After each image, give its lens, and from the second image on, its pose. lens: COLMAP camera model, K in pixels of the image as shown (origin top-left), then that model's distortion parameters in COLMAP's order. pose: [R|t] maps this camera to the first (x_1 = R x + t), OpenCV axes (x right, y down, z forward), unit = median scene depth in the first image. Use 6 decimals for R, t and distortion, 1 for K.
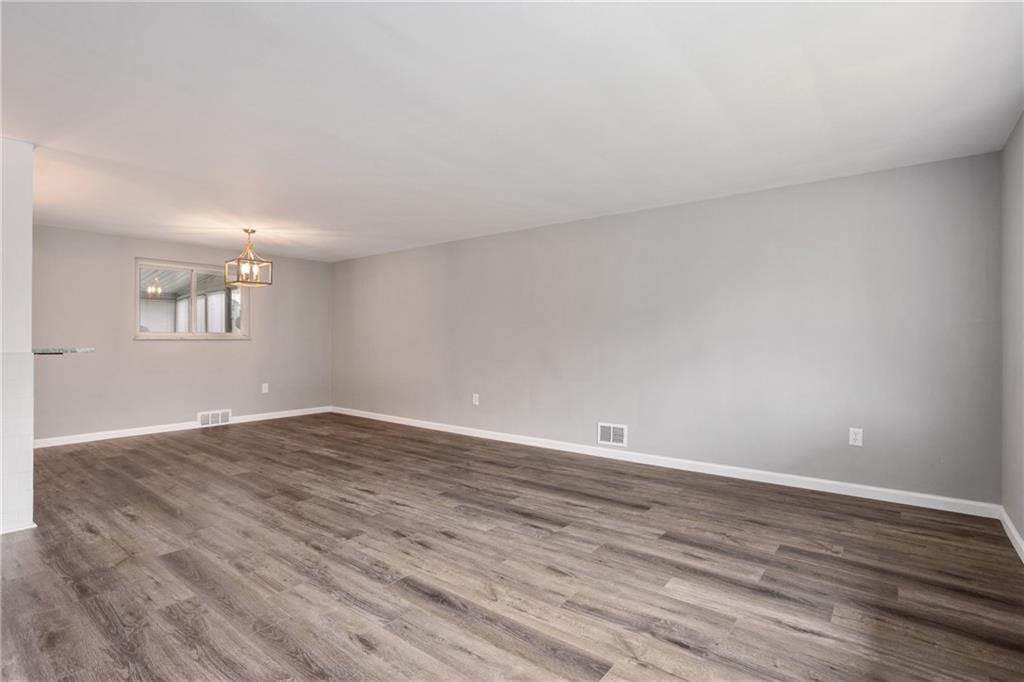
lens RADIAL K [[496.8, 0, 510.9], [0, 496.8, 337.0], [0, 0, 1]] dist [-0.058369, 0.030580]
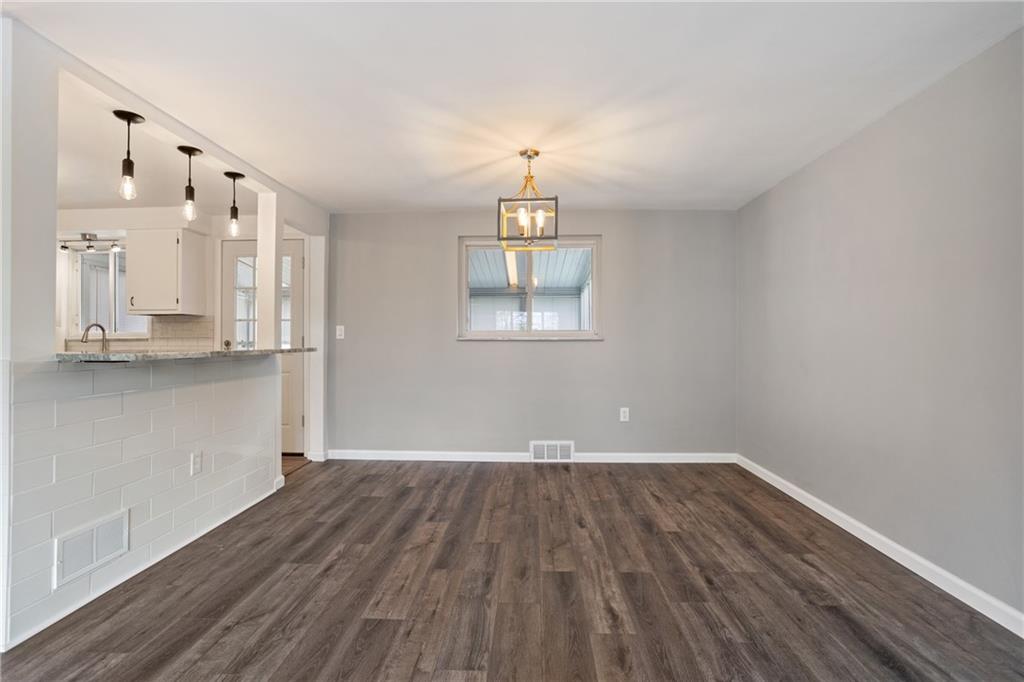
lens RADIAL K [[496.8, 0, 510.9], [0, 496.8, 337.0], [0, 0, 1]] dist [-0.058369, 0.030580]
pose [[0.583945, -0.001374, -0.811792, -0.060755], [0.000806, 0.999999, -0.001113, 0.001421], [0.811793, -0.000004, 0.583946, 0.547452]]
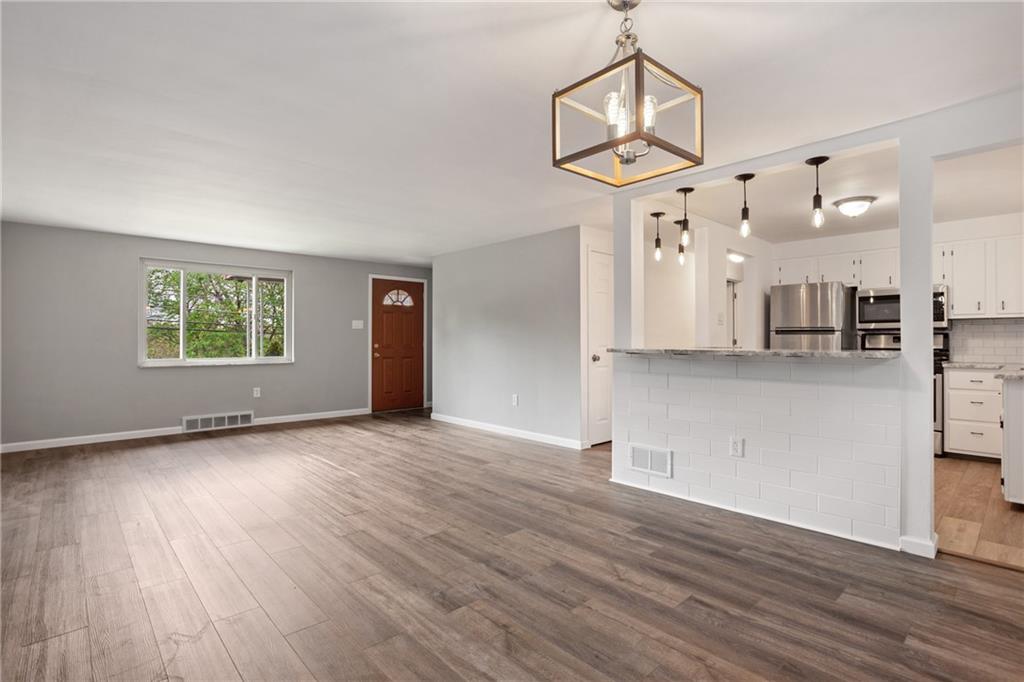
lens RADIAL K [[496.8, 0, 510.9], [0, 496.8, 337.0], [0, 0, 1]] dist [-0.058369, 0.030580]
pose [[-0.987740, 0.004513, 0.156042, -0.440096], [0.002685, 0.999925, -0.011921, 0.004840], [-0.156084, -0.011355, -0.987679, 1.133398]]
